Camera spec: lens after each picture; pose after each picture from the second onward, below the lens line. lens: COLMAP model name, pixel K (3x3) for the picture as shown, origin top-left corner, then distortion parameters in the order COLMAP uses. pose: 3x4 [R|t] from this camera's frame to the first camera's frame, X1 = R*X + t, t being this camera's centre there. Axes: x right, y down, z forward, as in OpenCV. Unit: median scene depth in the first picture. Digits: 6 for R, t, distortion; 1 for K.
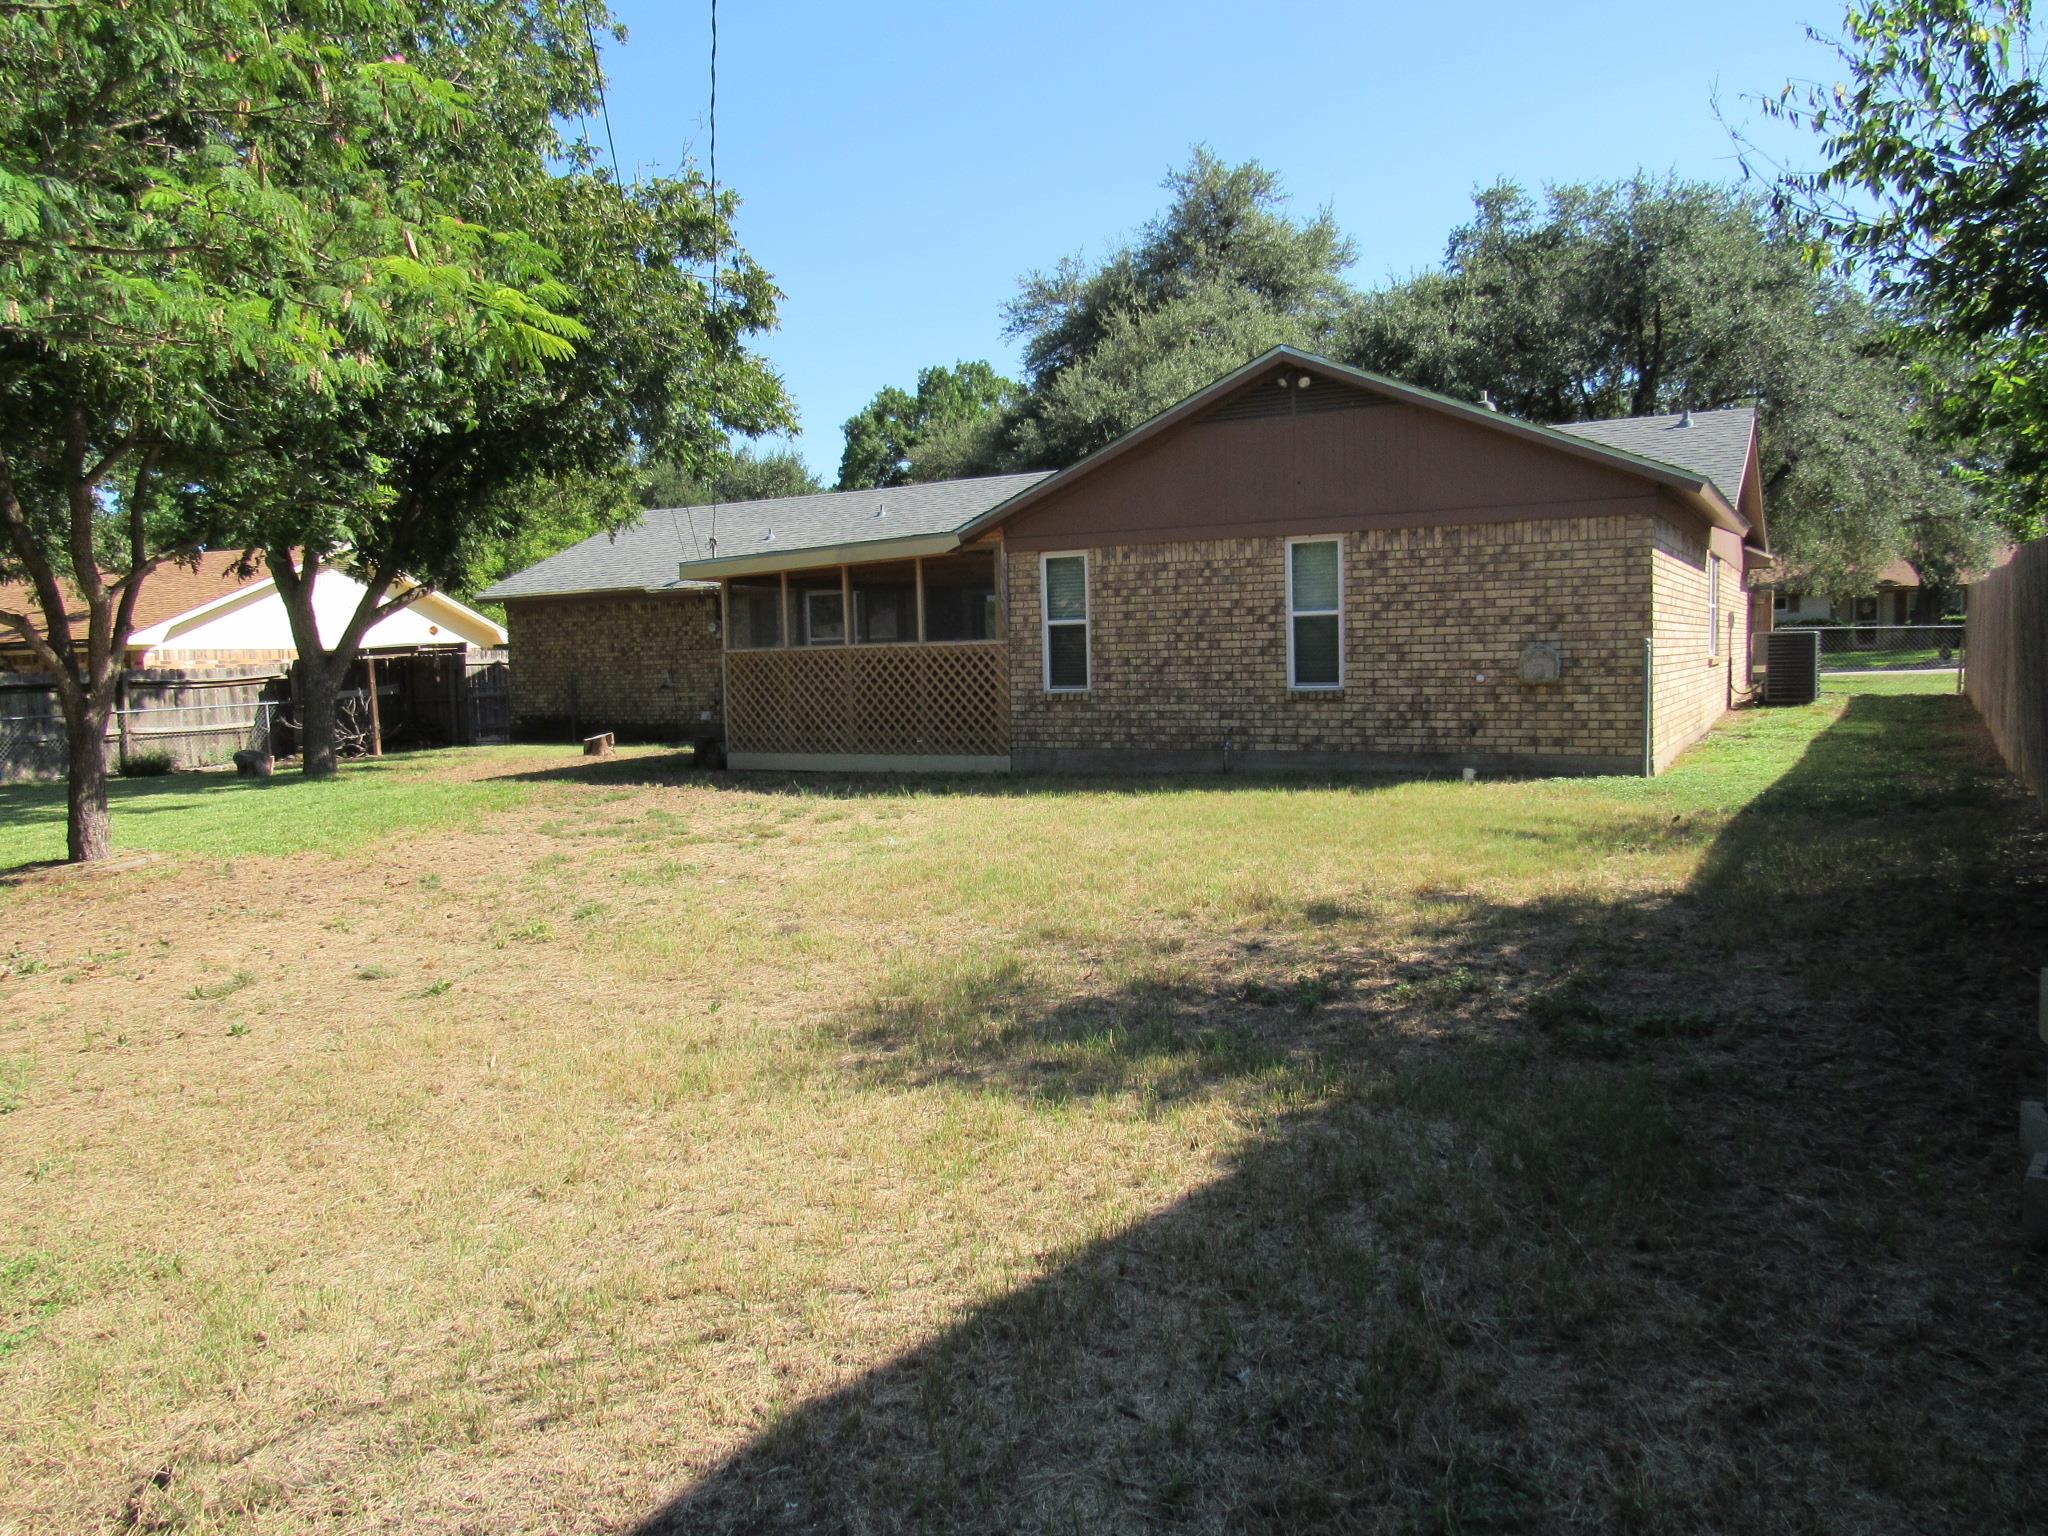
lens RADIAL K [[1466.2, 0, 1024.0], [0, 1466.2, 768.0], [0, 0, 1]] dist [-0.023999, -0.000792]
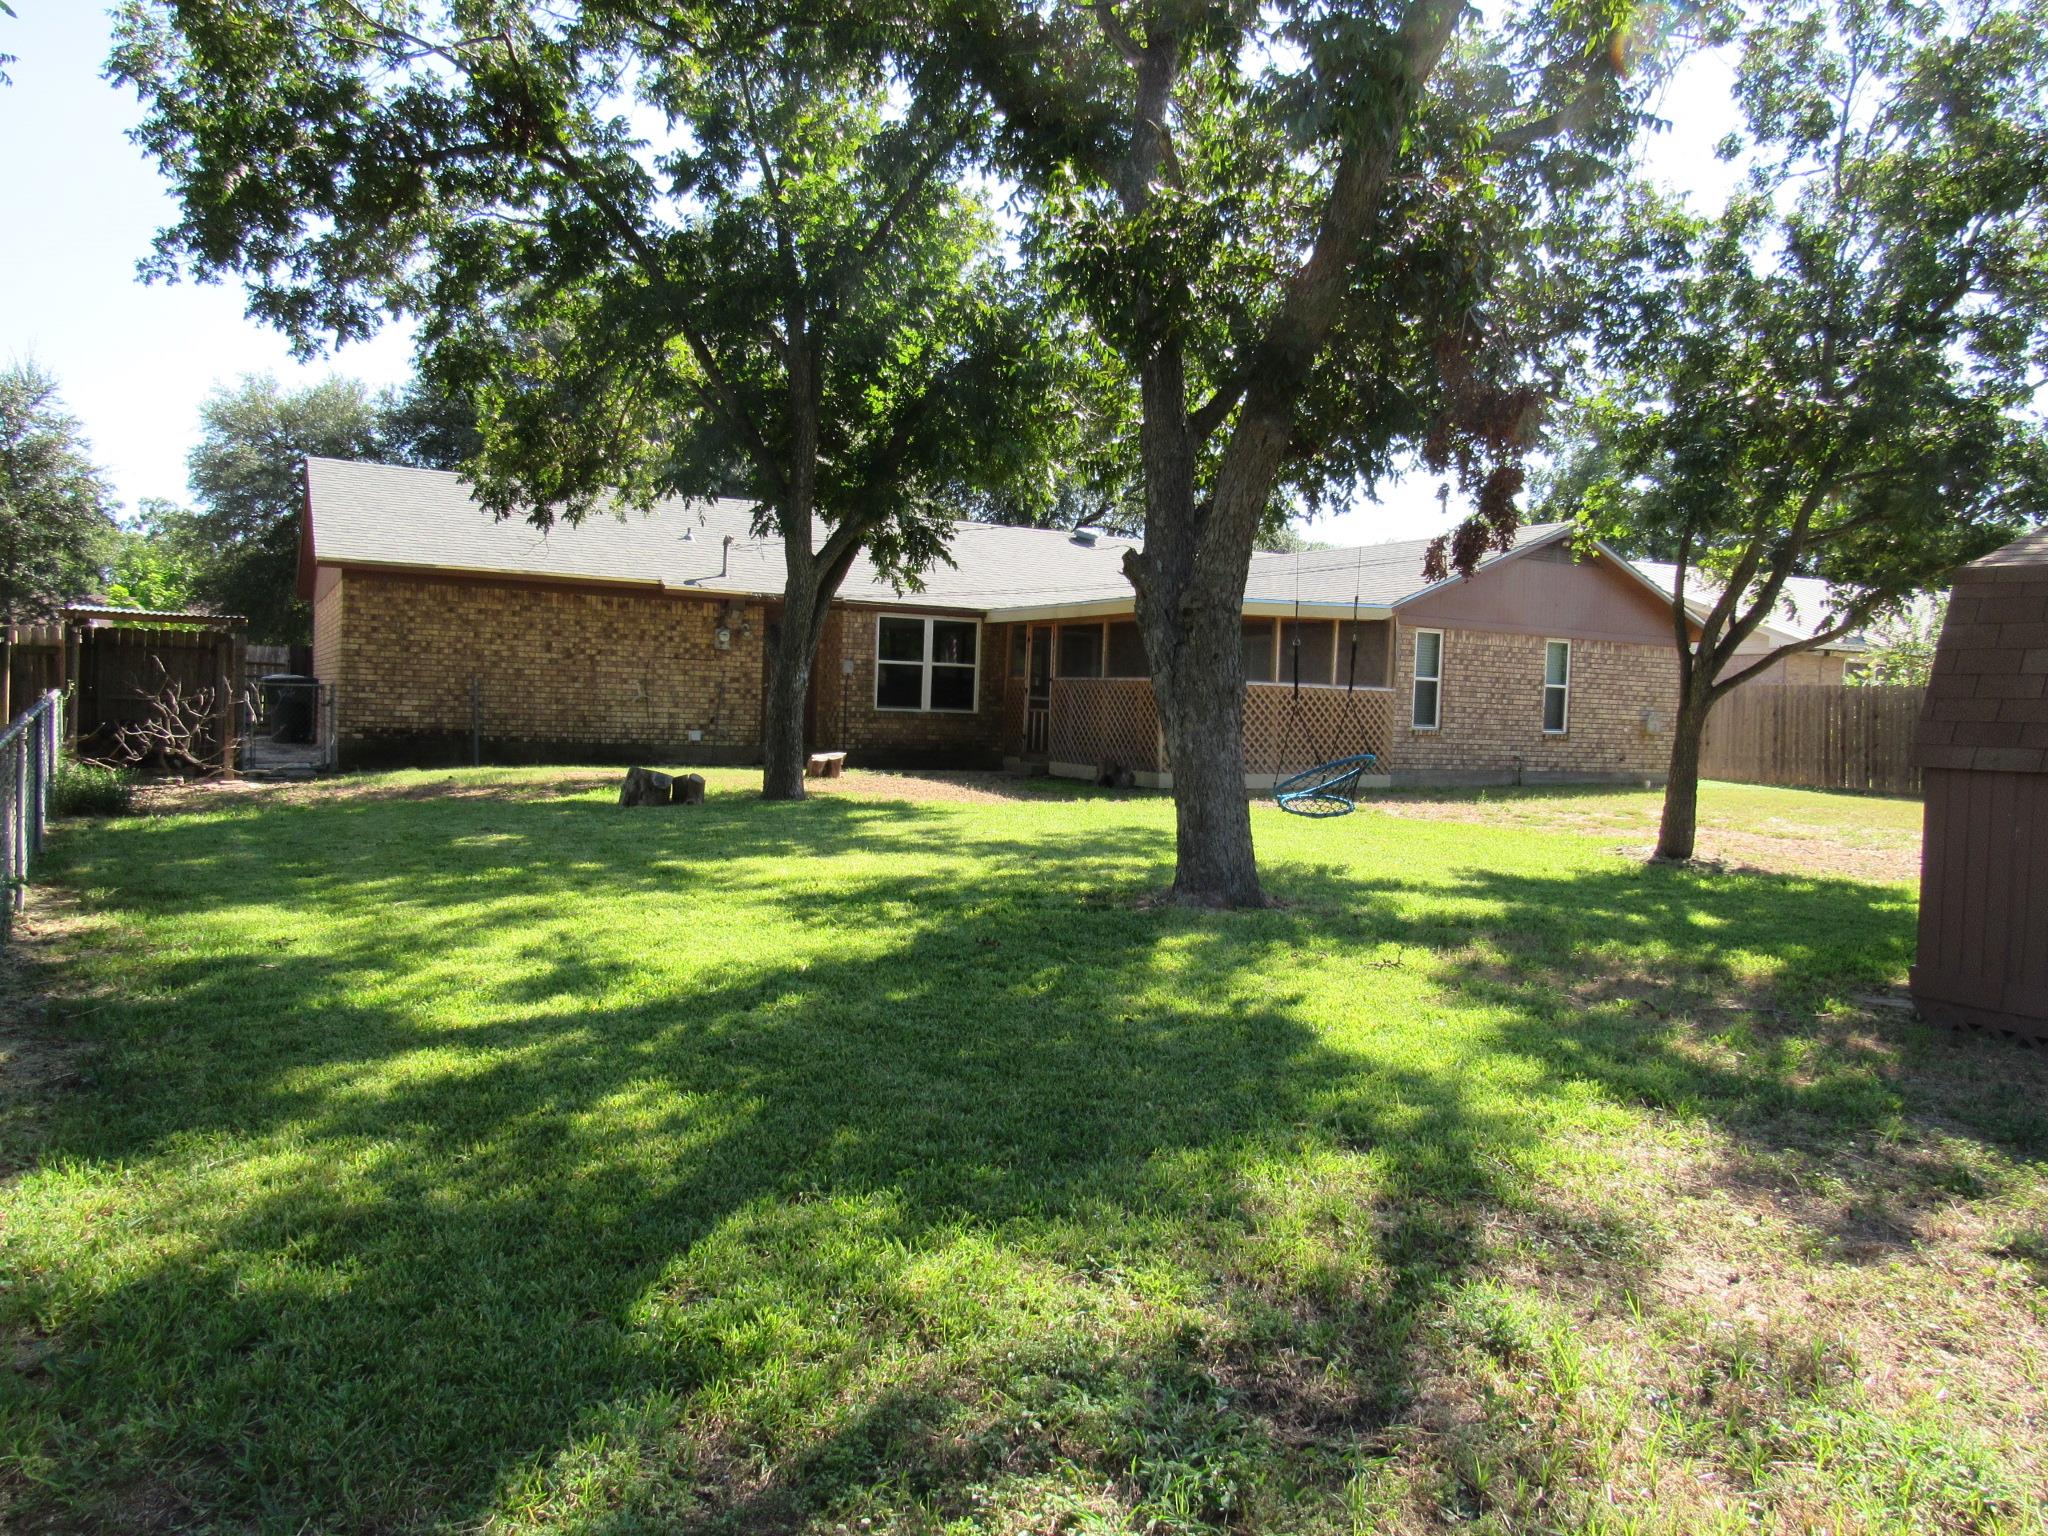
lens RADIAL K [[1466.2, 0, 1024.0], [0, 1466.2, 768.0], [0, 0, 1]] dist [-0.023999, -0.000792]
pose [[0.544891, 0.014040, 0.838389, -1.331758], [0.016221, 0.999496, -0.027281, 0.017152], [-0.838350, 0.028465, 0.544389, 0.556390]]
